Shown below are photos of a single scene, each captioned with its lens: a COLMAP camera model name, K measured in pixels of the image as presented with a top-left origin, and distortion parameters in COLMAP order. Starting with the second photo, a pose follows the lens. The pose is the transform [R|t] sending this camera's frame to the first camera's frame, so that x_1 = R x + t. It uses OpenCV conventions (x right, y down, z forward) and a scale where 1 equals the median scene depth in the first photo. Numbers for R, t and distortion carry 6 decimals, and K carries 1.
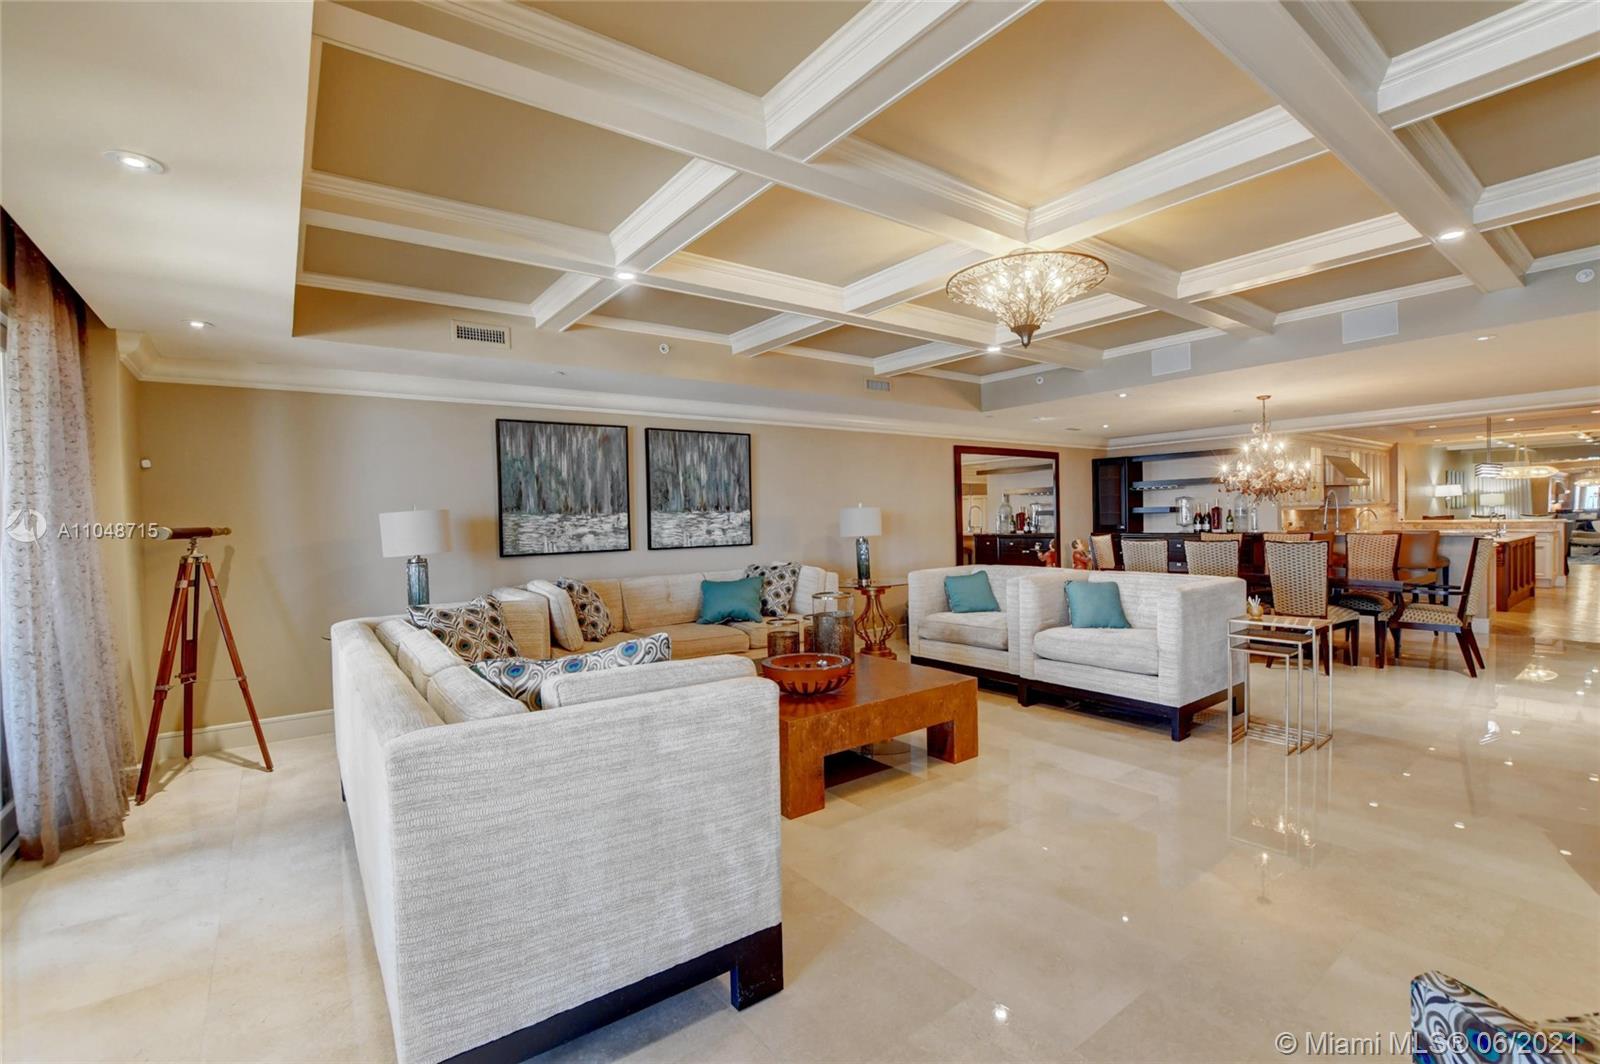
lens RADIAL K [[703.8, 0, 794.6], [0, 703.8, 535.1], [0, 0, 1]] dist [-0.033100, 0.004715]
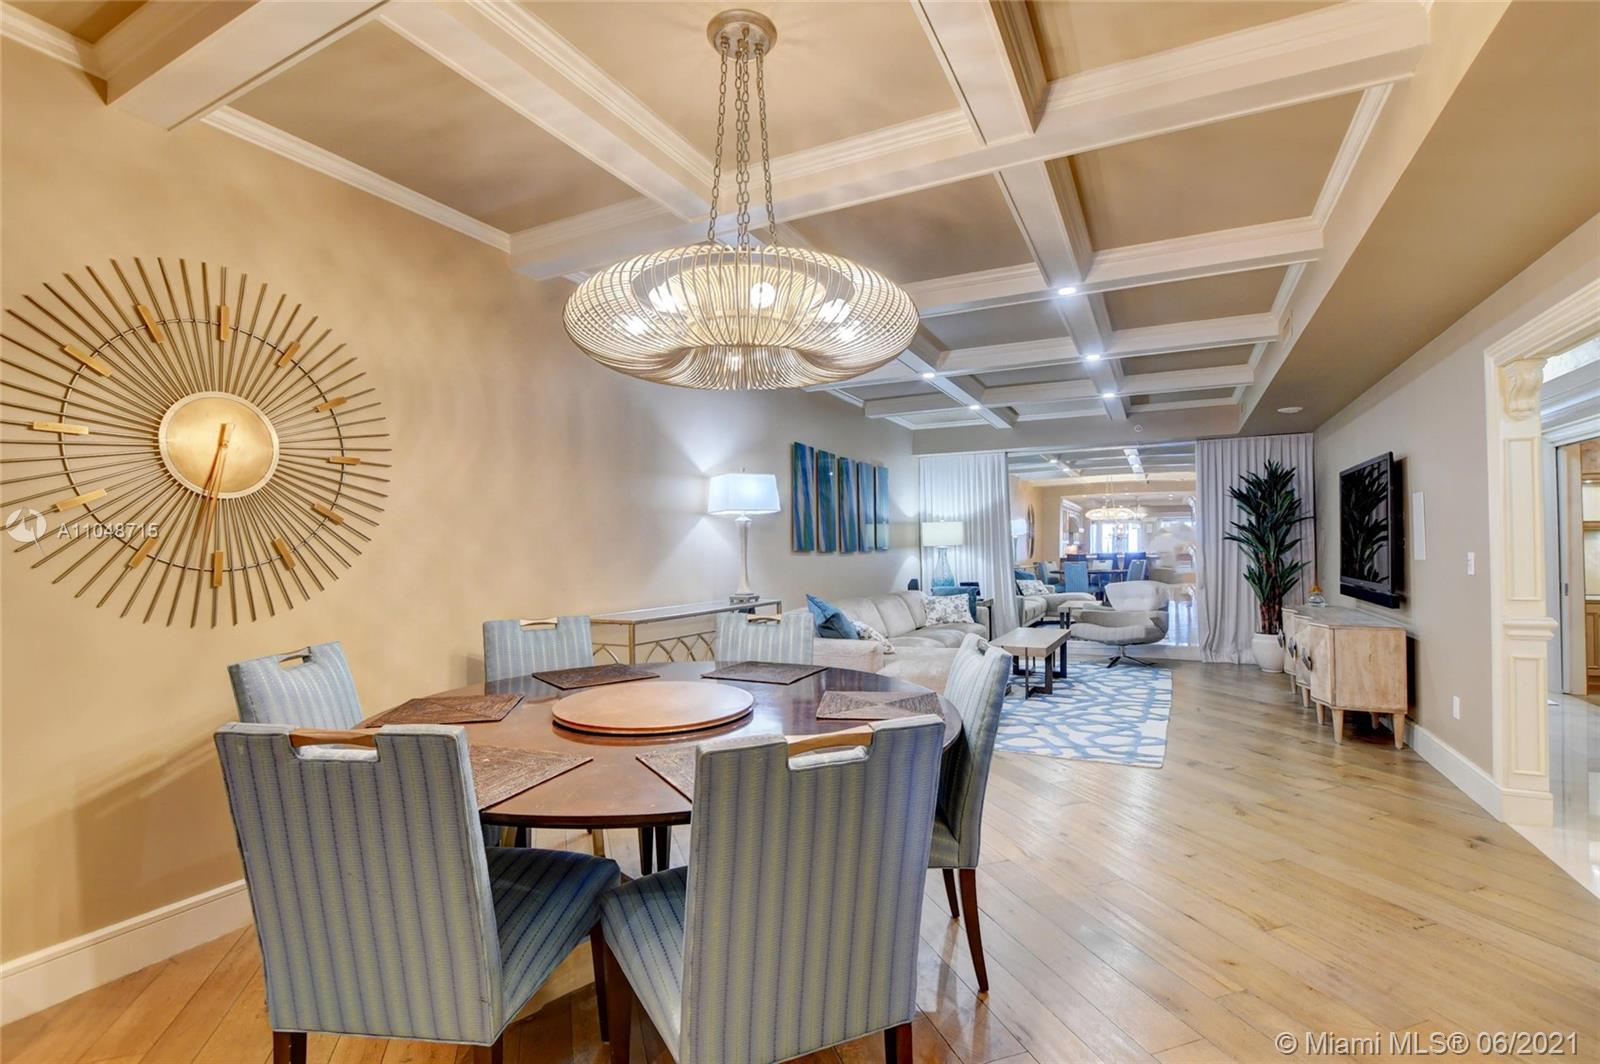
lens RADIAL K [[729.7, 0, 793.2], [0, 729.7, 538.6], [0, 0, 1]] dist [-0.024662, 0.000226]
pose [[0.897355, 0.022199, 0.440750, 1.968210], [-0.003986, 0.999101, -0.042207, -0.076406], [-0.441290, 0.036118, 0.896637, 1.667990]]
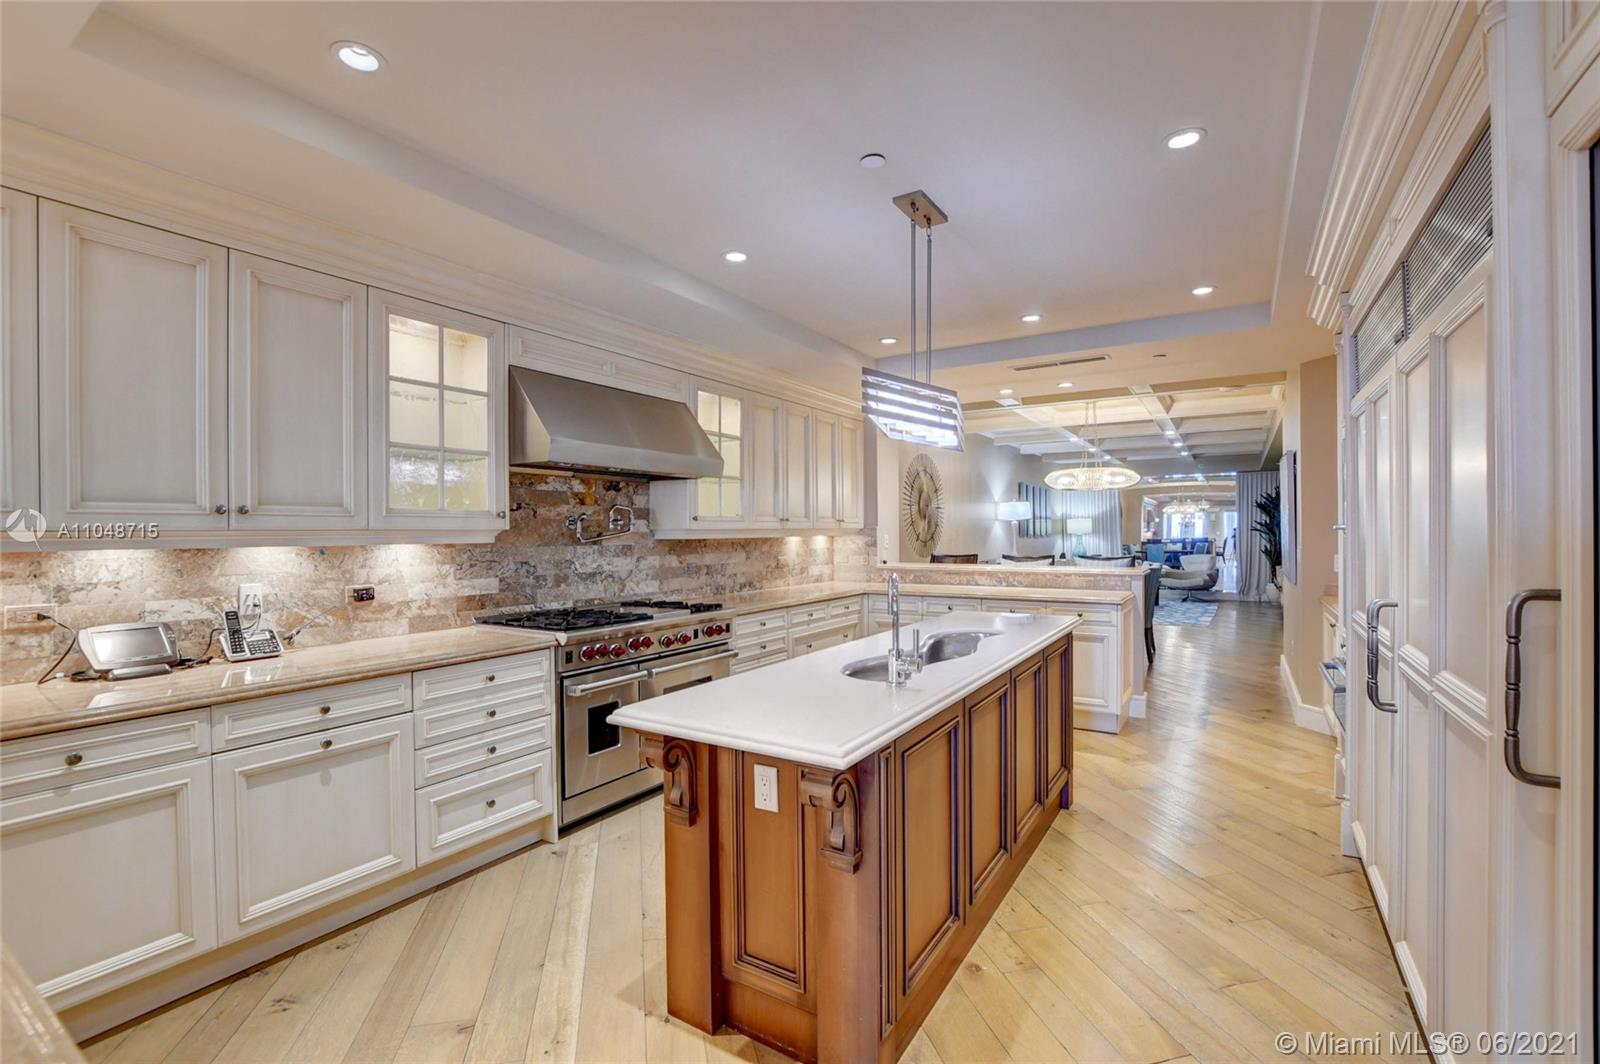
lens RADIAL K [[699.2, 0, 794.7], [0, 699.2, 536.1], [0, 0, 1]] dist [-0.036273, 0.006103]
pose [[0.934007, 0.015199, 0.356930, 1.245849], [-0.006887, 0.999675, -0.024546, -0.054631], [-0.357187, 0.020468, 0.933808, 1.081380]]
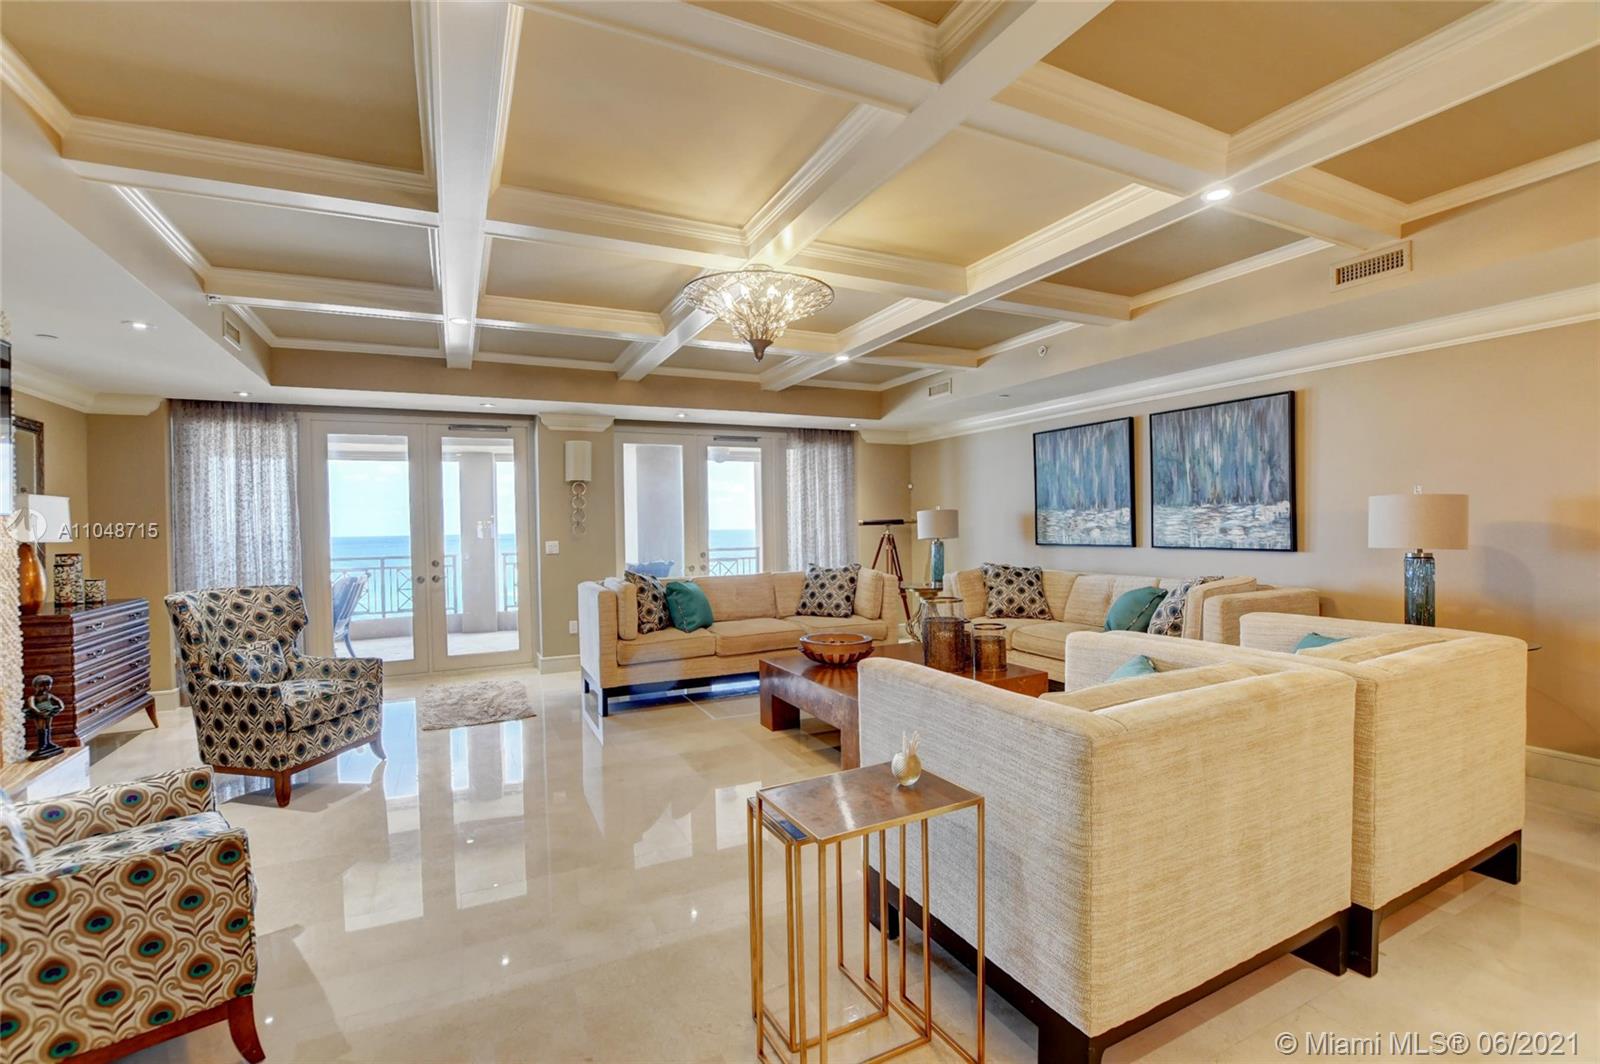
lens RADIAL K [[703.8, 0, 794.6], [0, 703.8, 535.1], [0, 0, 1]] dist [-0.033100, 0.004715]
pose [[-0.185577, 0.040940, -0.981776, 0.712512], [-0.001410, 0.999120, 0.041930, -0.030527], [0.982629, 0.009166, -0.185356, 0.662487]]
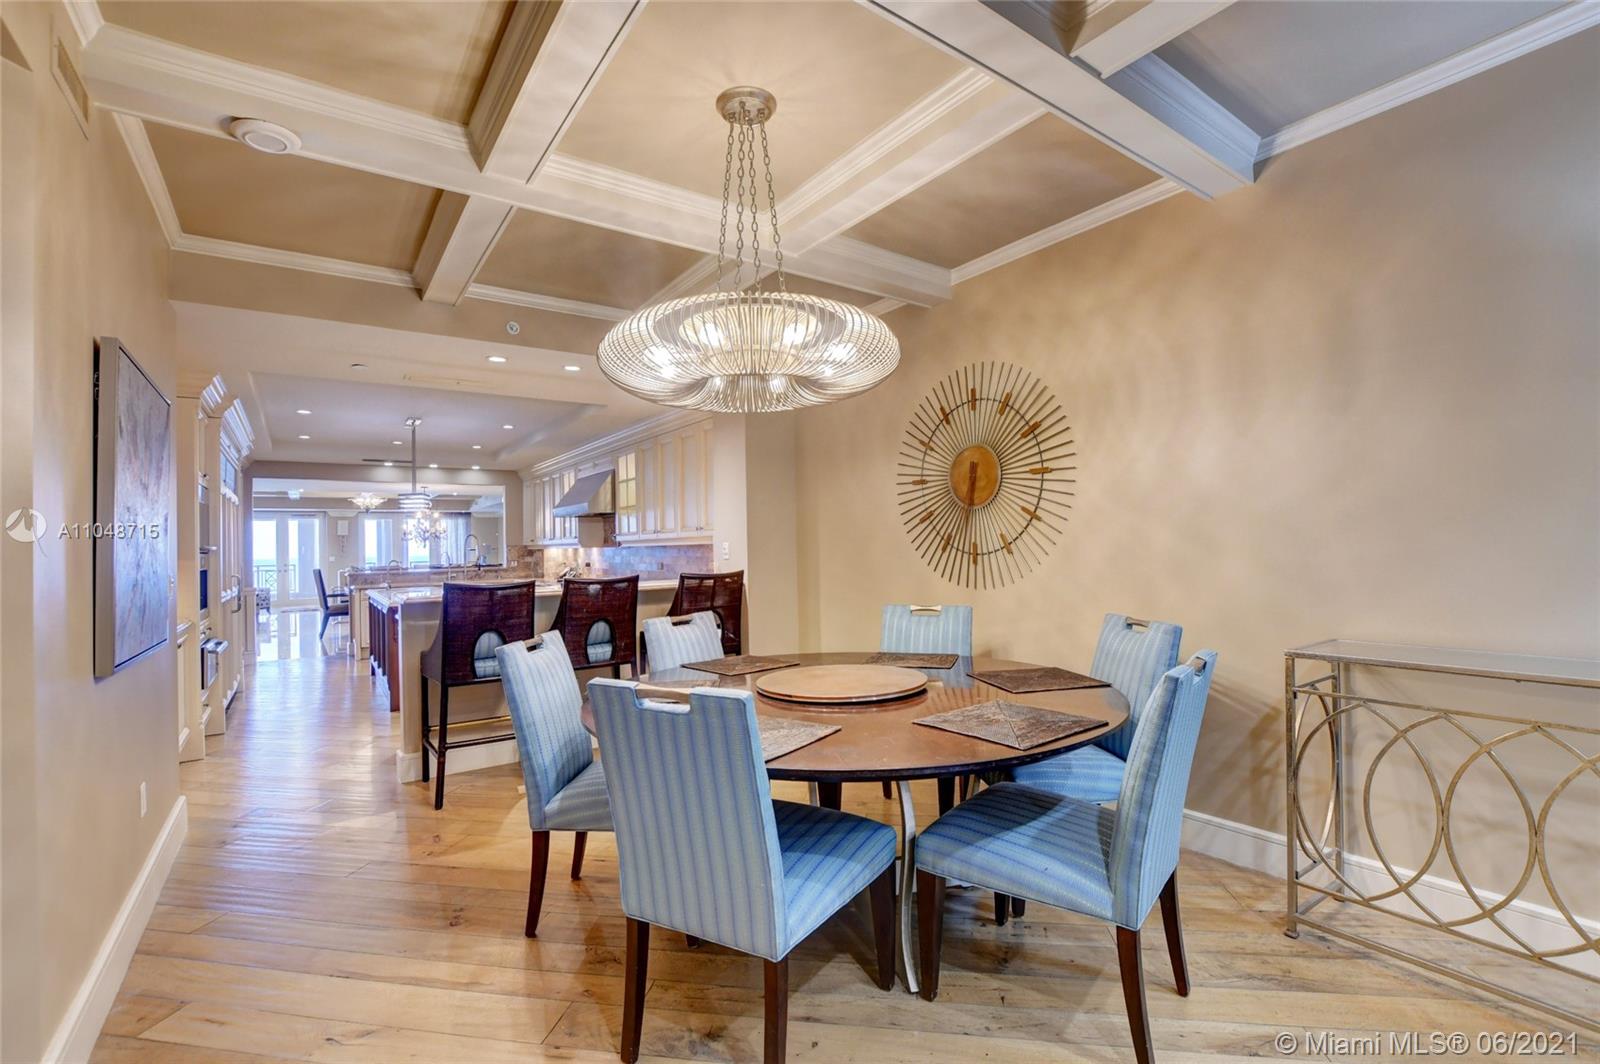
lens RADIAL K [[713.9, 0, 805.2], [0, 713.9, 532.9], [0, 0, 1]] dist [-0.033163, 0.000396]
pose [[-0.018675, 0.009245, -0.999783, 2.521103], [0.000150, 0.999957, 0.009243, -0.099924], [0.999826, 0.000022, -0.018676, 2.047921]]
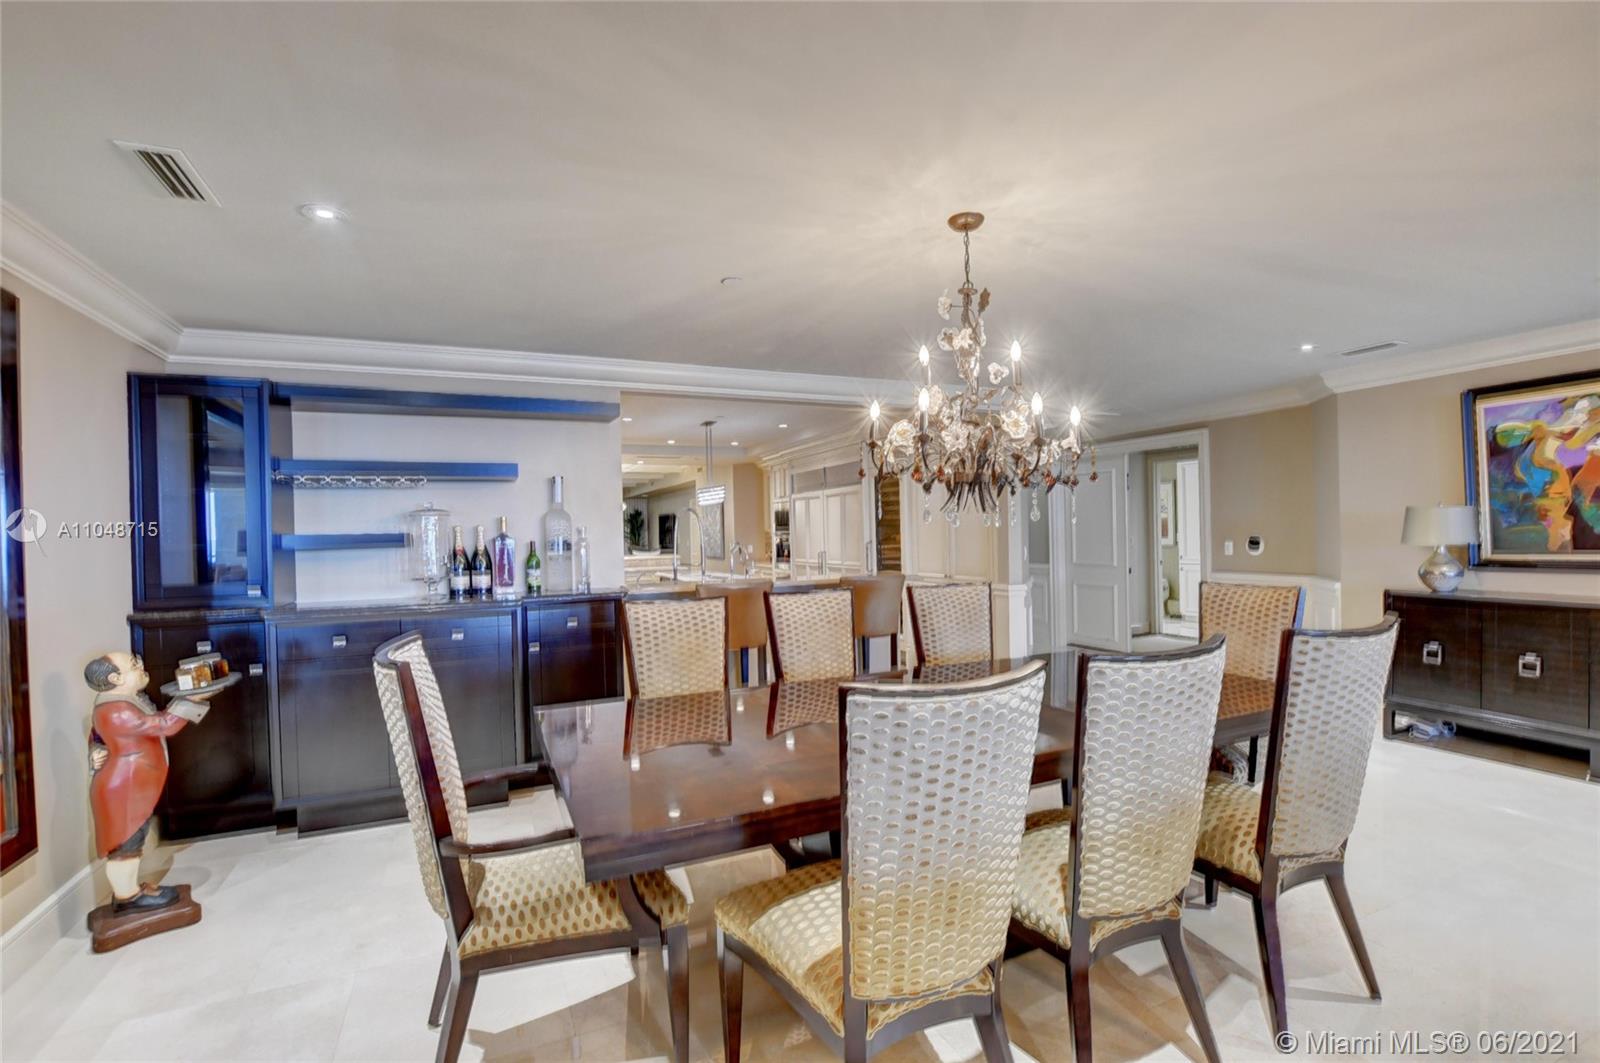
lens RADIAL K [[703.8, 0, 794.6], [0, 703.8, 534.6], [0, 0, 1]] dist [-0.033100, 0.004715]
pose [[0.207218, 0.017251, 0.978143, 0.314779], [0.029116, 0.999293, -0.023793, -0.034625], [-0.977861, 0.033410, 0.206569, 1.043633]]
